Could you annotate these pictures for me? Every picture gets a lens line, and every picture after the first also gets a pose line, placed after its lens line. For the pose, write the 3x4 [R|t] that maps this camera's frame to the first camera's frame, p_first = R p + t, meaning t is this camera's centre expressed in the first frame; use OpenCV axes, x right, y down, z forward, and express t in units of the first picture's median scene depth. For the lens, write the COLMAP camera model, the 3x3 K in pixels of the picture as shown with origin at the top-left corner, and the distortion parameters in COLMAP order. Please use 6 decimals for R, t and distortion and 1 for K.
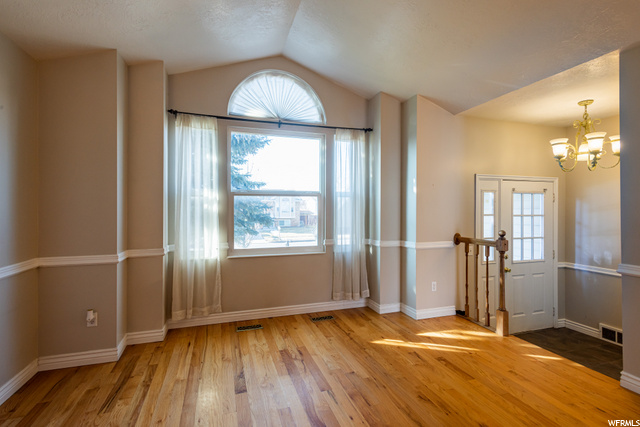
lens RADIAL K [[302.8, 0, 319.1], [0, 302.8, 209.5], [0, 0, 1]] dist [0.001819, 0.000292]
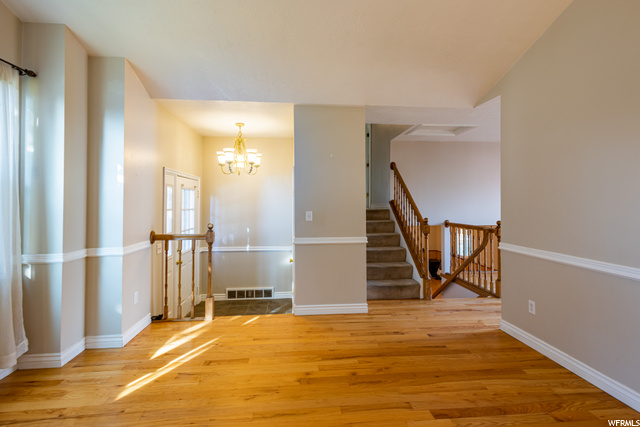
lens RADIAL K [[305.6, 0, 320.2], [0, 305.6, 201.9], [0, 0, 1]] dist [-0.001322, -0.000994]
pose [[0.201875, 0.003147, 0.979406, -0.345525], [0.003835, 0.999985, -0.004004, -0.002170], [-0.979404, 0.004565, 0.201860, 0.347105]]
